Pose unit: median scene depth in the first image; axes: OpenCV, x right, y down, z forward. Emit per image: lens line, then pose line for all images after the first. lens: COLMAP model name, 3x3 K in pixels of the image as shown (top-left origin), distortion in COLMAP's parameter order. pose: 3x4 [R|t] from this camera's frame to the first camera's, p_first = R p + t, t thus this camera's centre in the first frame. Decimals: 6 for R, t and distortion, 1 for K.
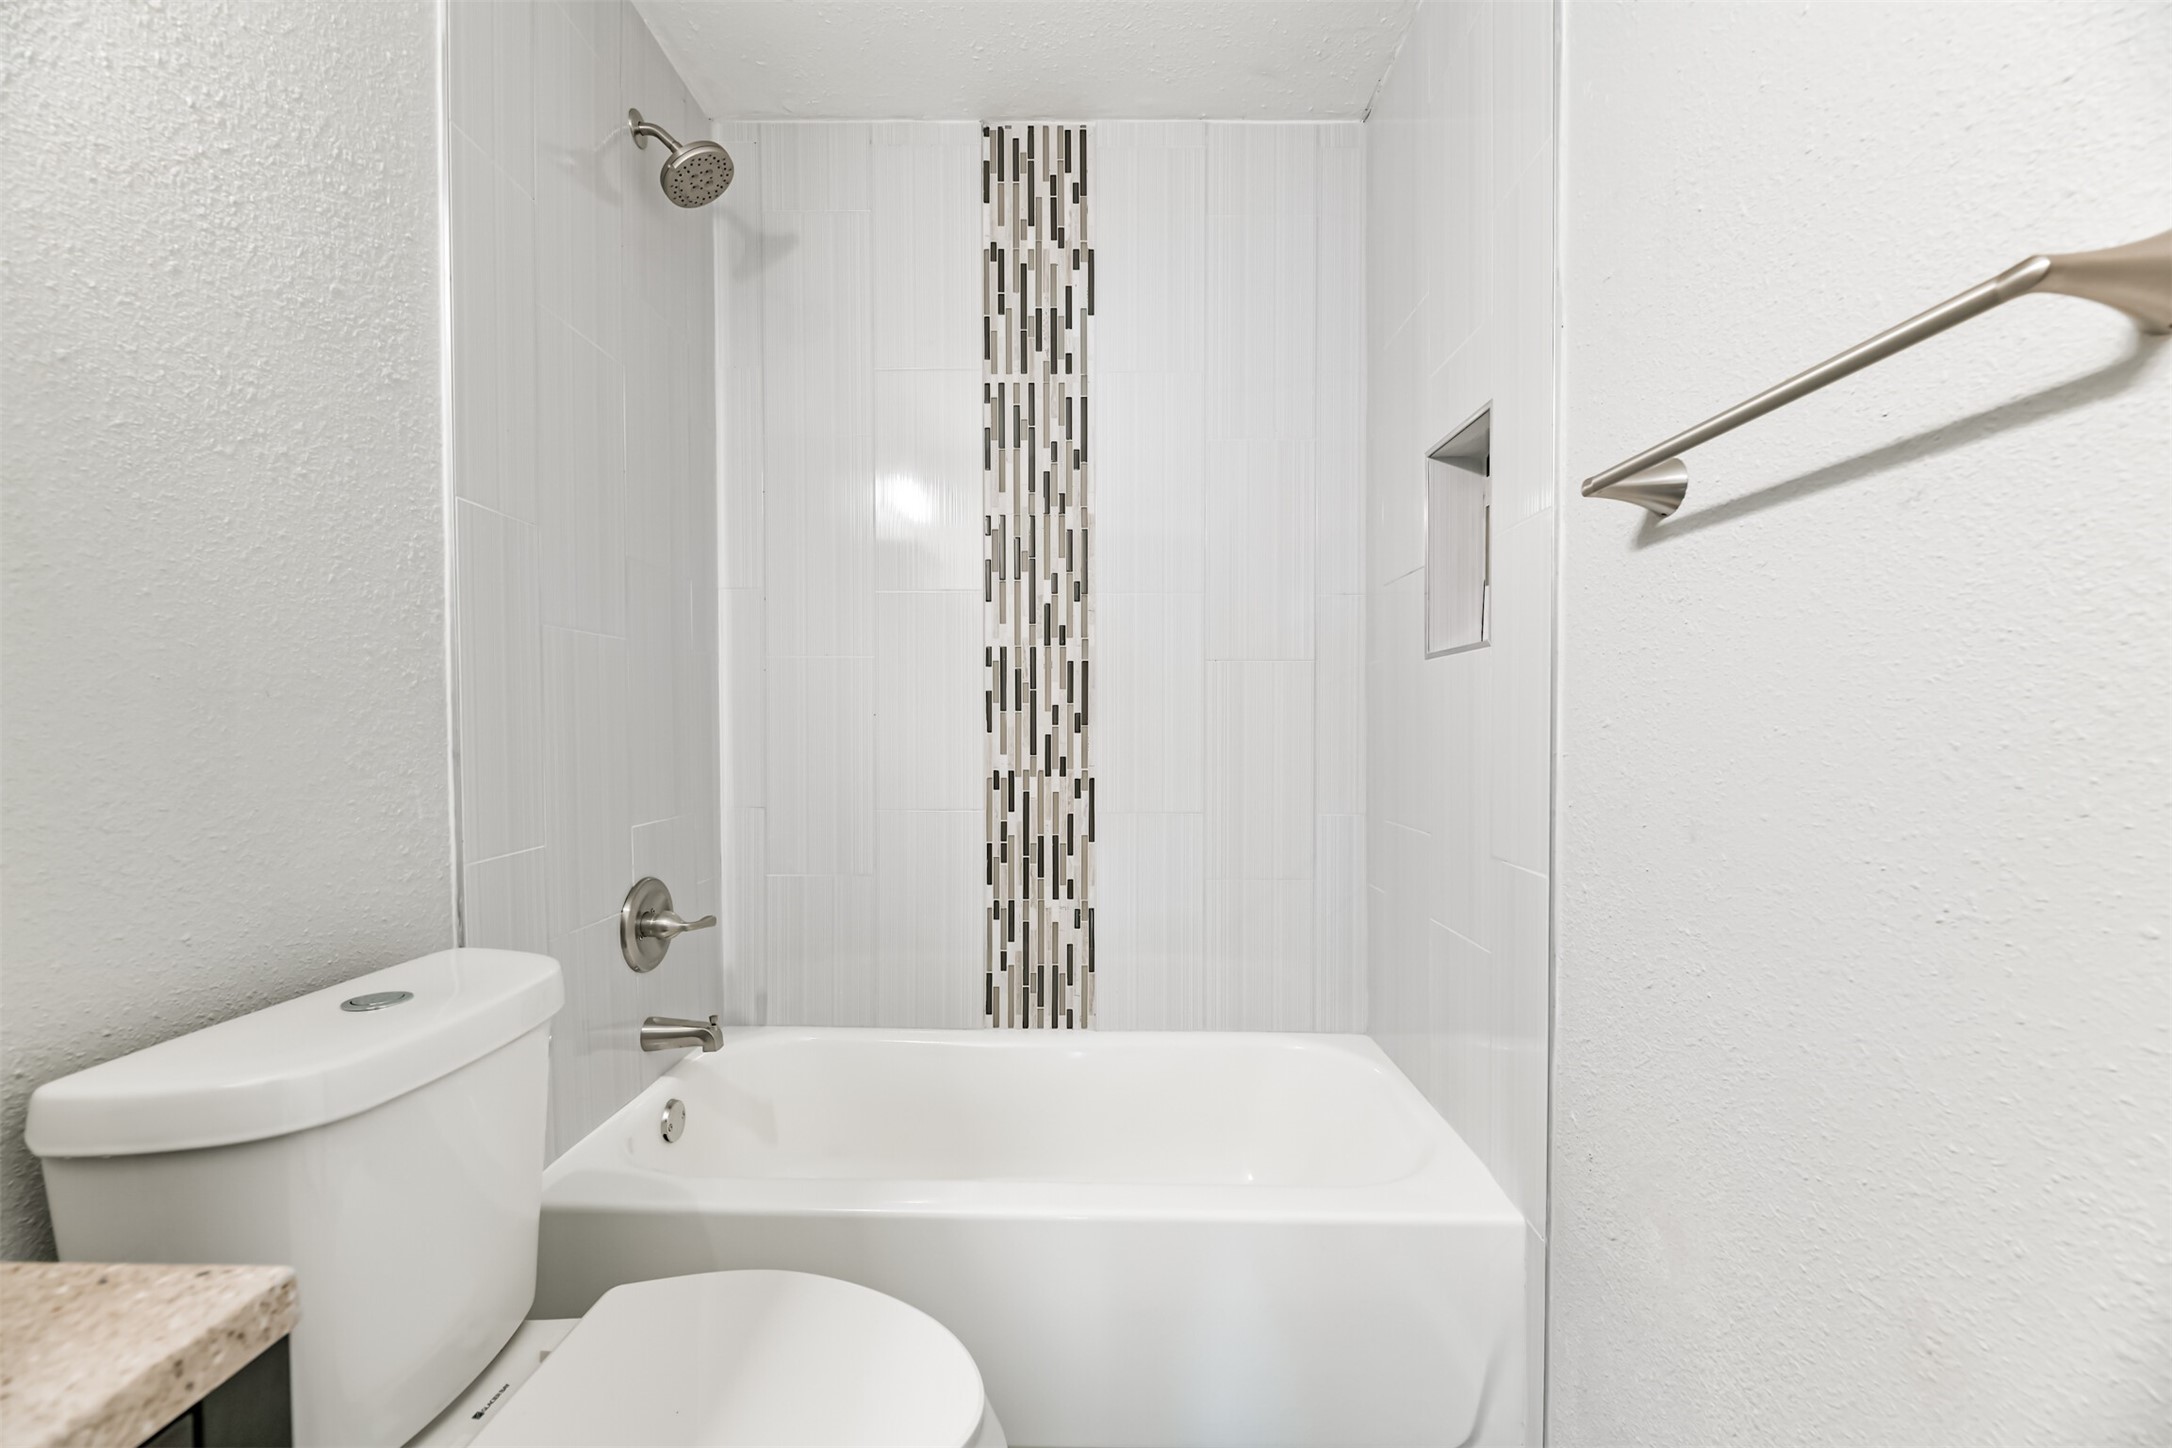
lens RADIAL K [[881.6, 0, 1094.5], [0, 881.6, 736.2], [0, 0, 1]] dist [0.011080, -0.004631]
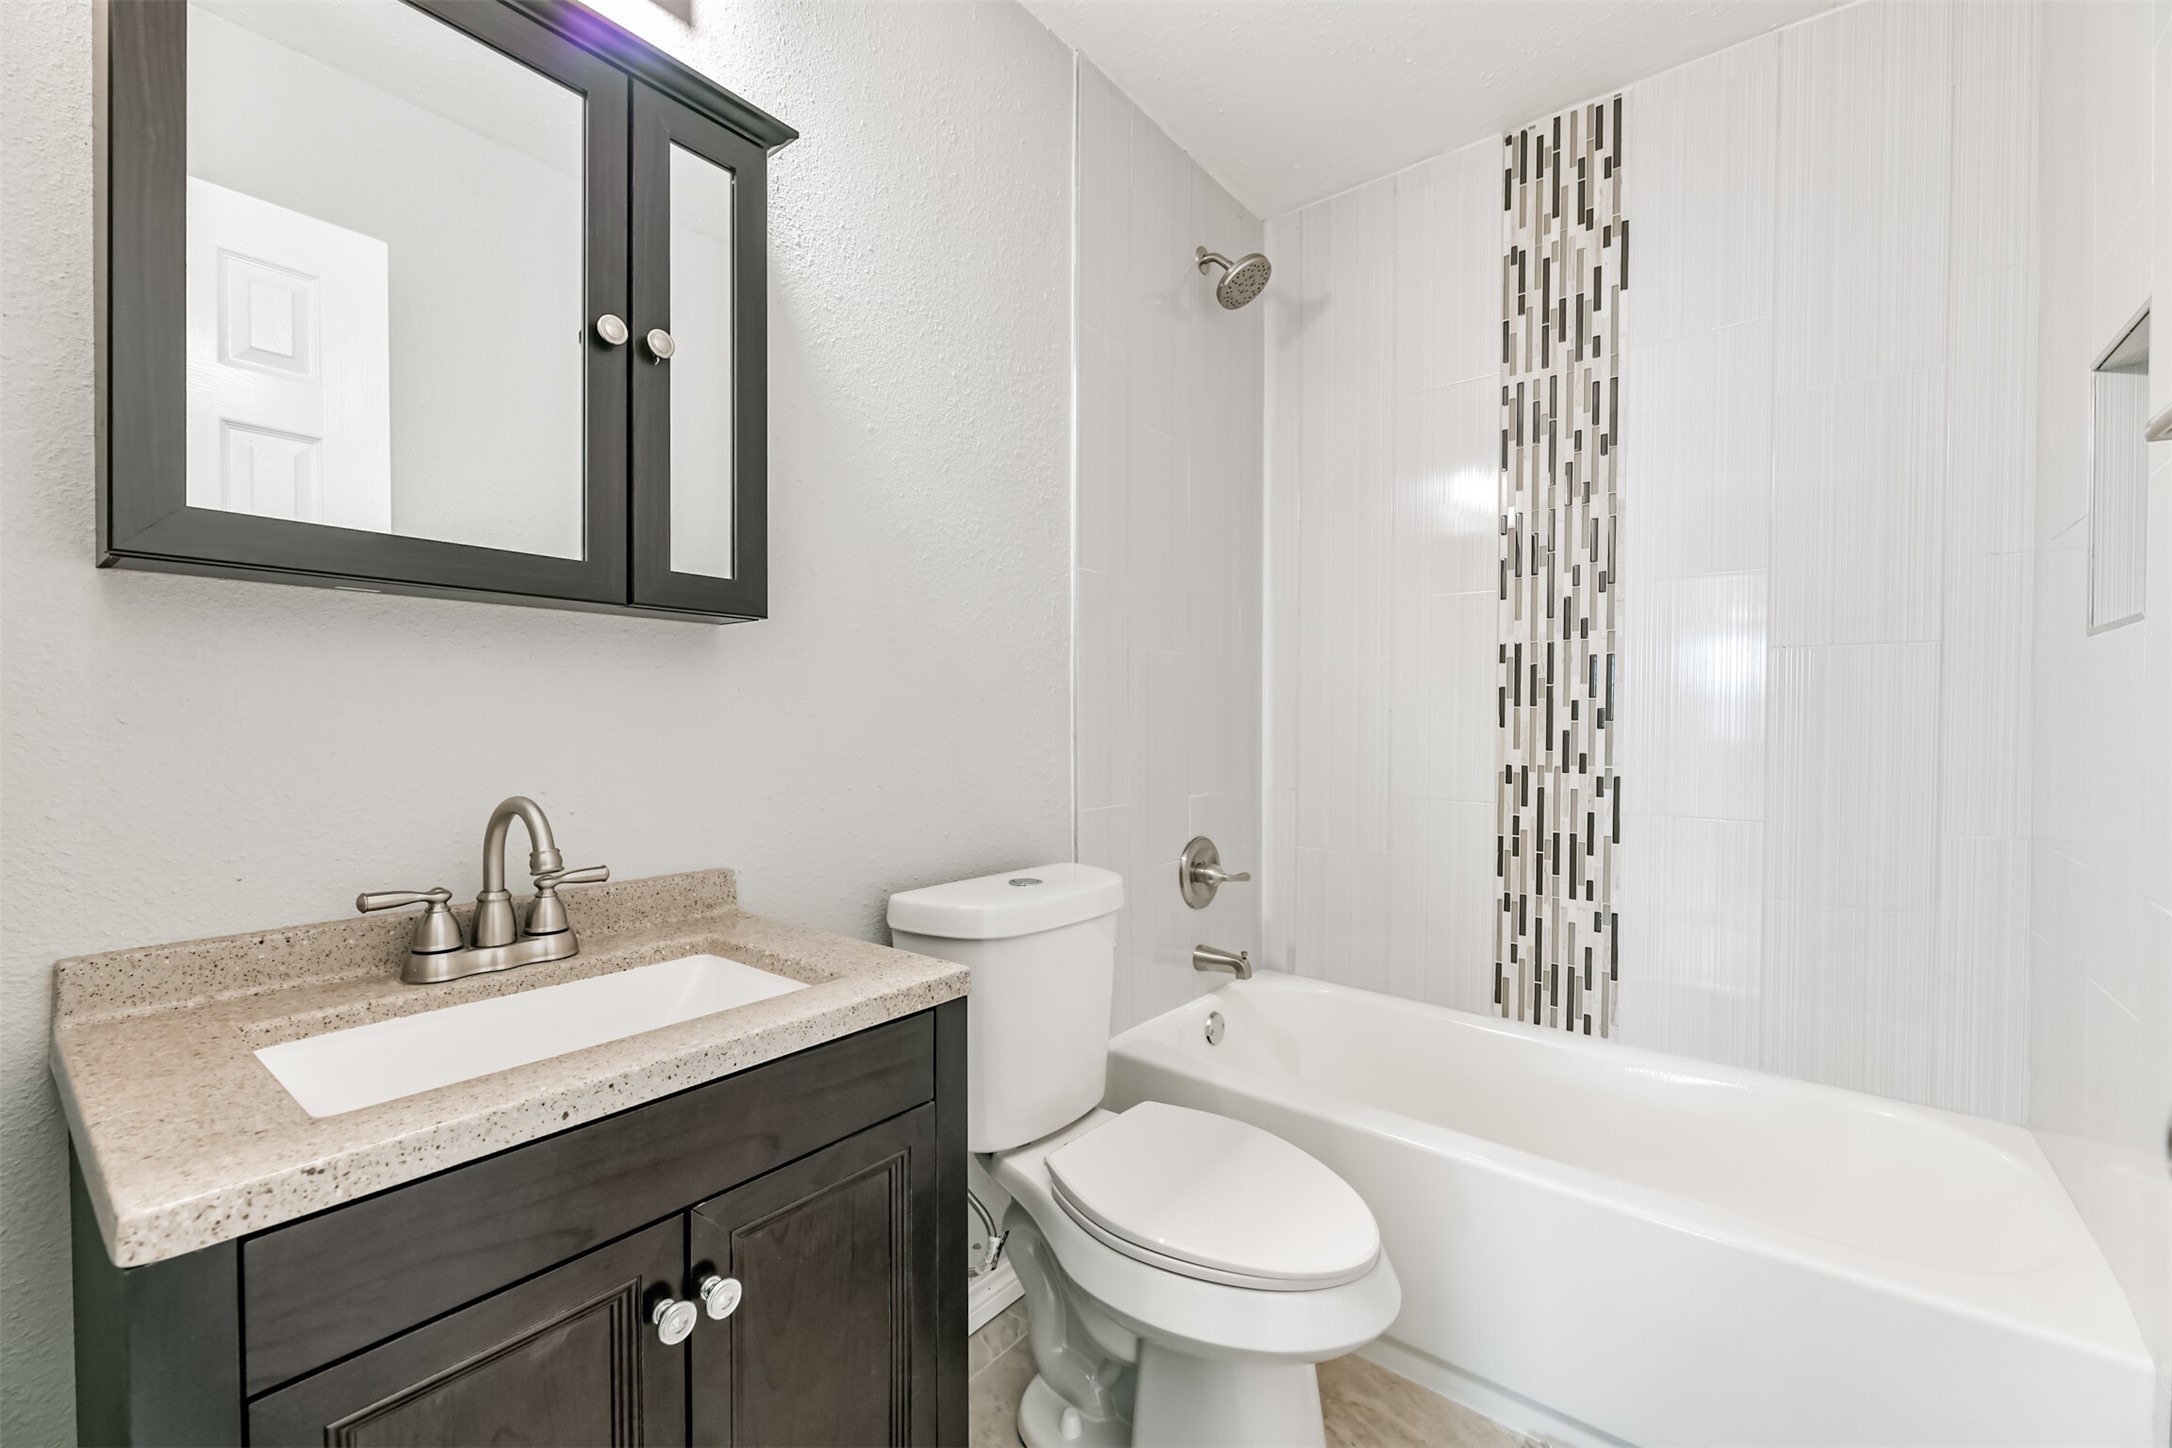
lens RADIAL K [[902.1, 0, 1088.7], [0, 902.1, 720.4], [0, 0, 1]] dist [0.020811, -0.006331]
pose [[0.790350, 0.004561, -0.612639, 0.147734], [-0.012174, 0.999892, -0.008262, 0.002131], [0.612535, 0.013988, 0.790320, -0.125082]]
